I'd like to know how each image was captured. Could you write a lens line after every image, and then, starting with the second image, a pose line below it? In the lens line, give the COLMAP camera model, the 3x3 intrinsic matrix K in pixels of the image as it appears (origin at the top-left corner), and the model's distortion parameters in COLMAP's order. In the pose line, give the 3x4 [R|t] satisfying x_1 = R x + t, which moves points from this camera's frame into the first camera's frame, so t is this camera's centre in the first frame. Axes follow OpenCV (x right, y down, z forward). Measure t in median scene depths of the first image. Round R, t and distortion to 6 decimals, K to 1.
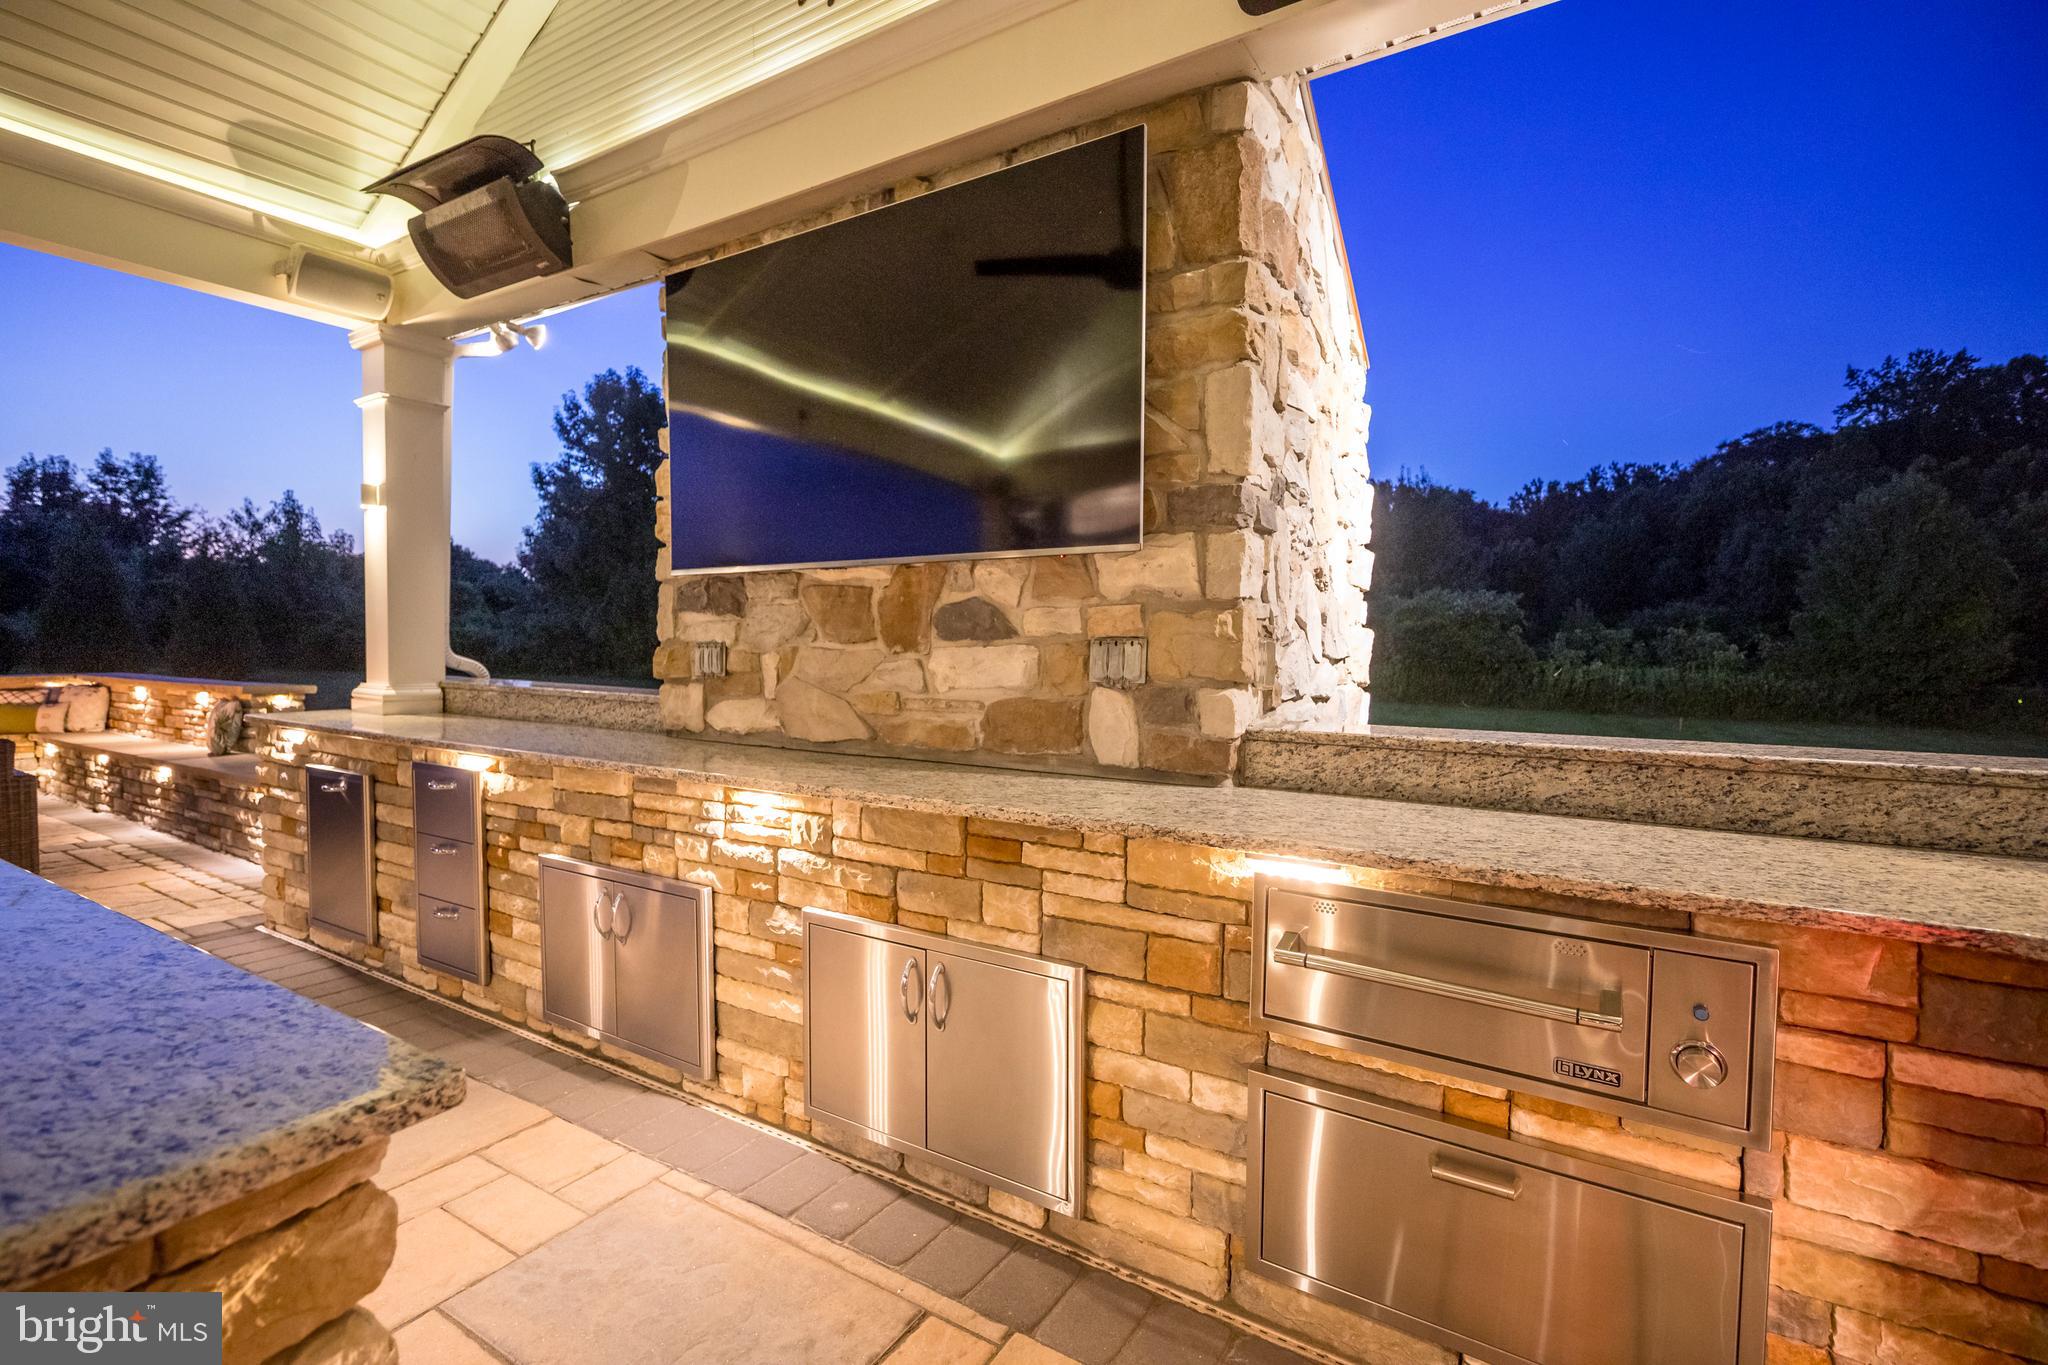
lens RADIAL K [[924.9, 0, 1020.0], [0, 924.9, 675.3], [0, 0, 1]] dist [0.013018, -0.007864]
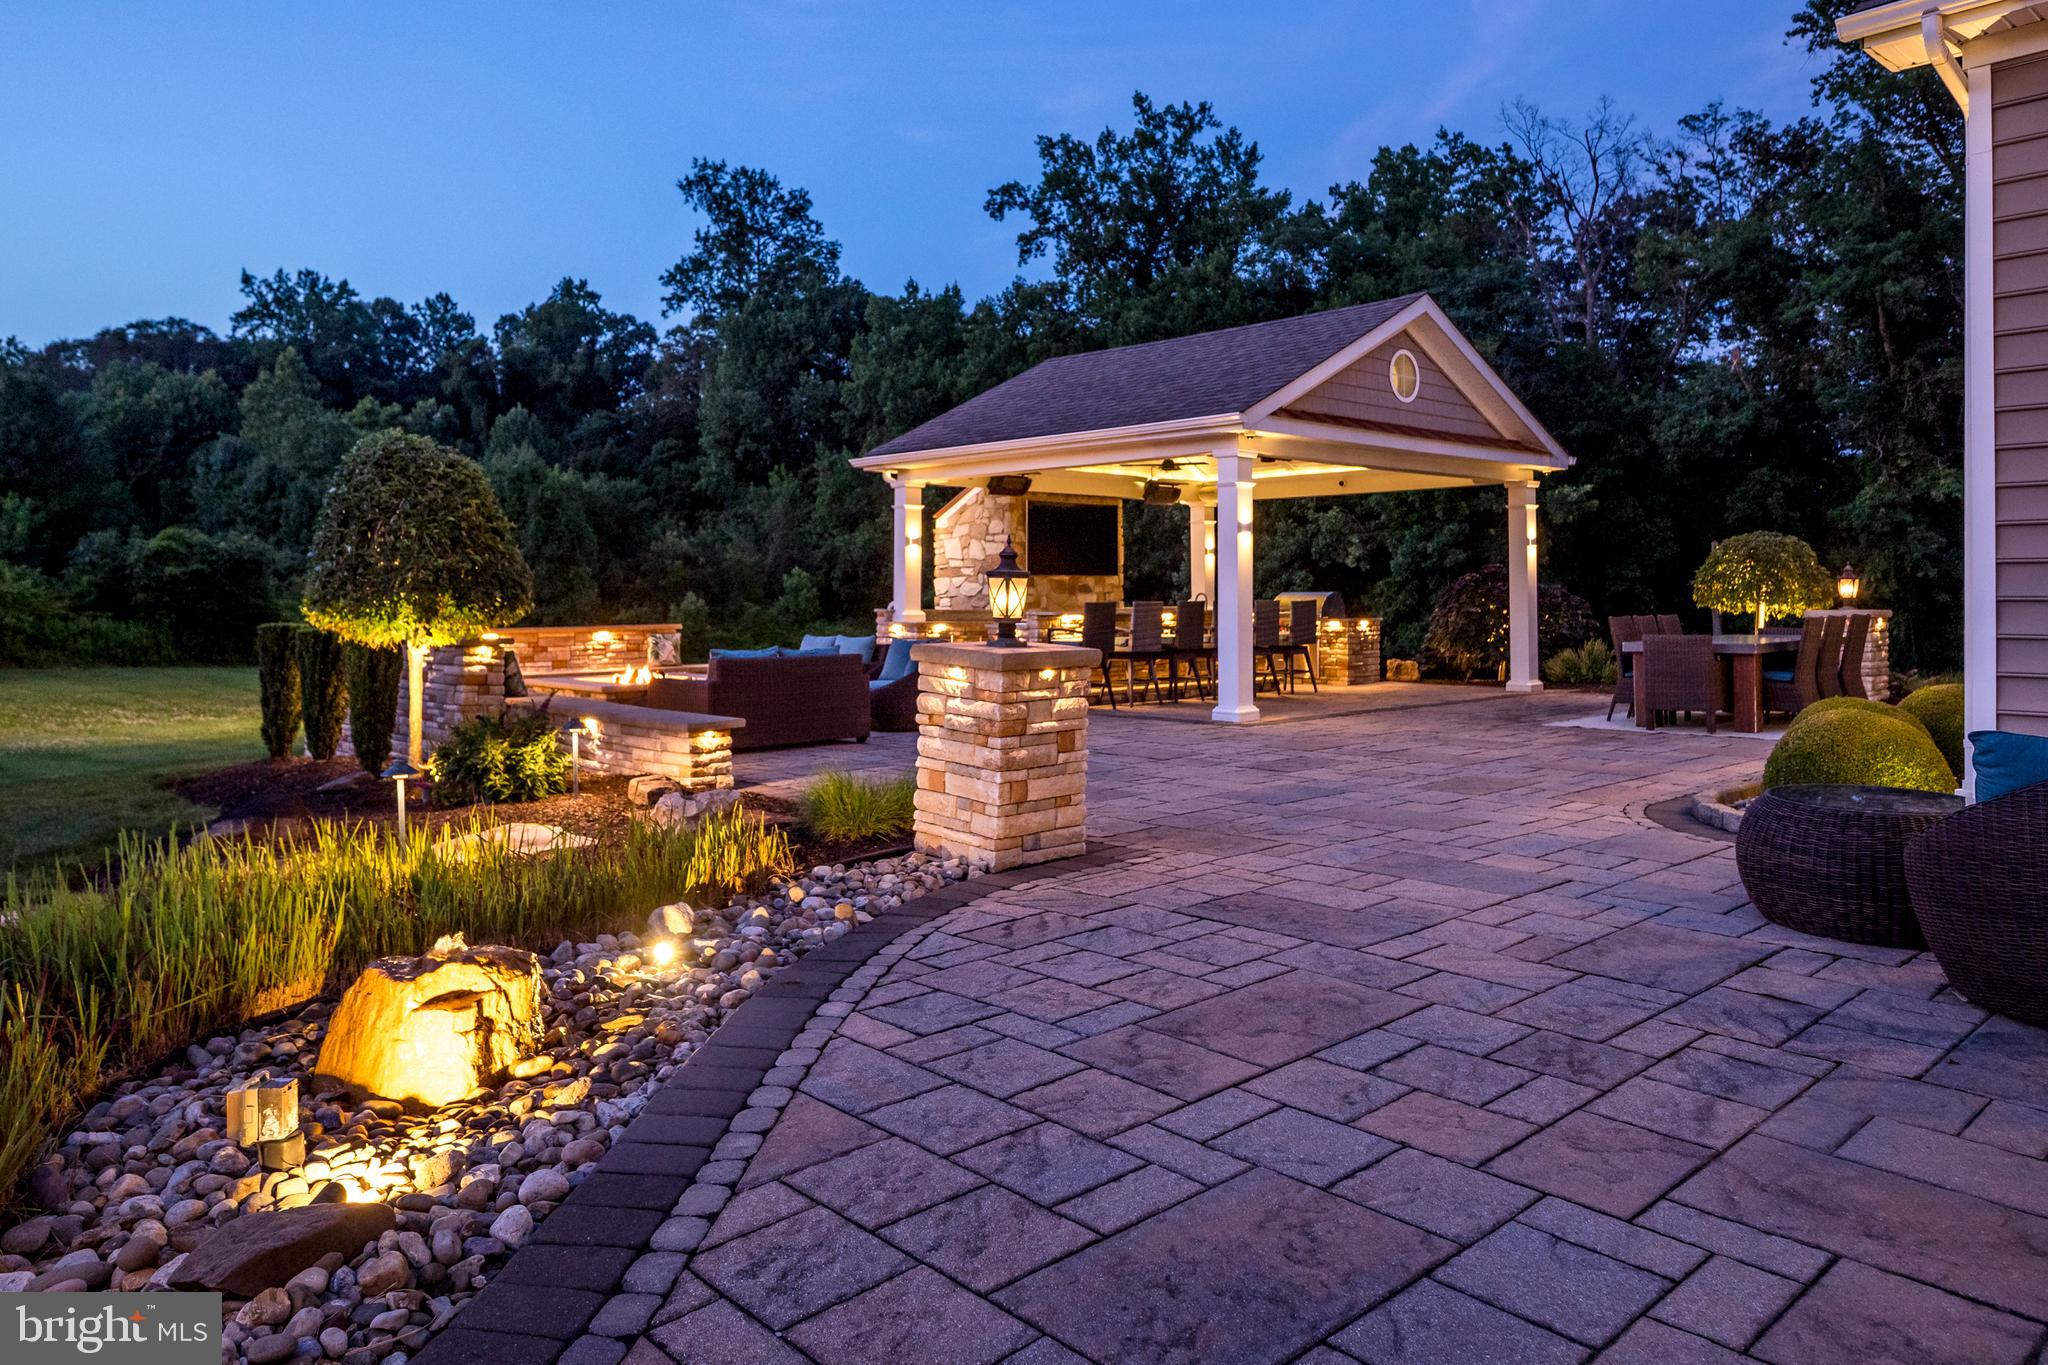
lens RADIAL K [[1336.7, 0, 1038.0], [0, 1336.7, 591.7], [0, 0, 1]] dist [0.032438, 0.000569]
pose [[0.250231, -0.005436, 0.968171, -5.262282], [0.039327, 0.999216, -0.004554, -0.015346], [-0.967387, 0.039215, 0.250249, -0.389413]]
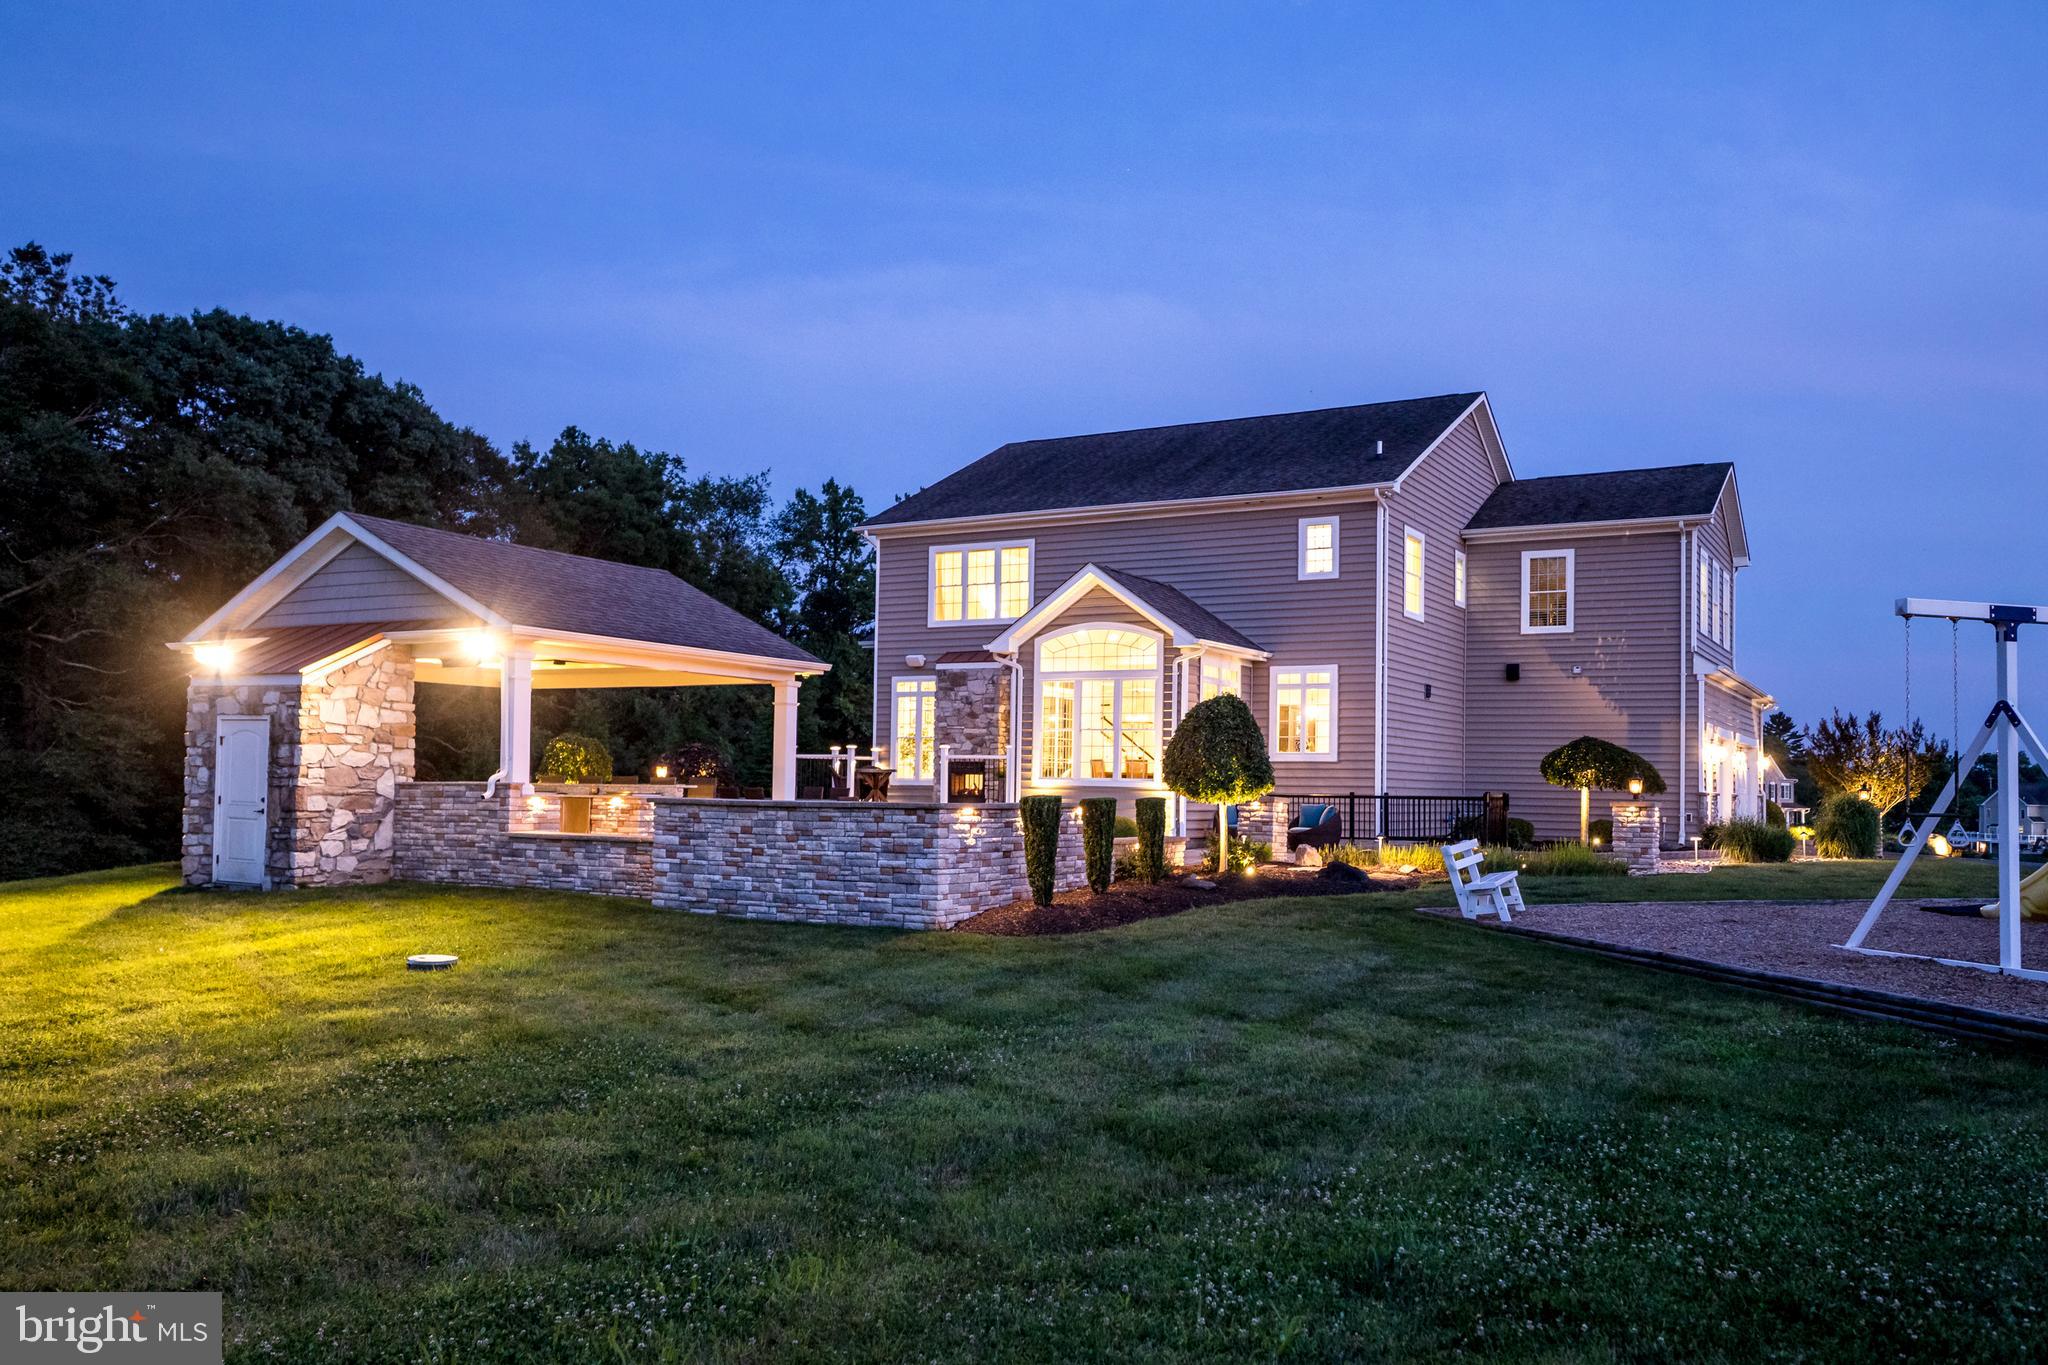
lens RADIAL K [[1555.4, 0, 1052.9], [0, 1555.4, 697.5], [0, 0, 1]] dist [0.041281, -0.003398]
pose [[-0.999212, -0.022911, -0.032401, -2.483692], [-0.022167, 0.999487, -0.023128, -0.201373], [0.032914, -0.022392, -0.999207, 6.624630]]
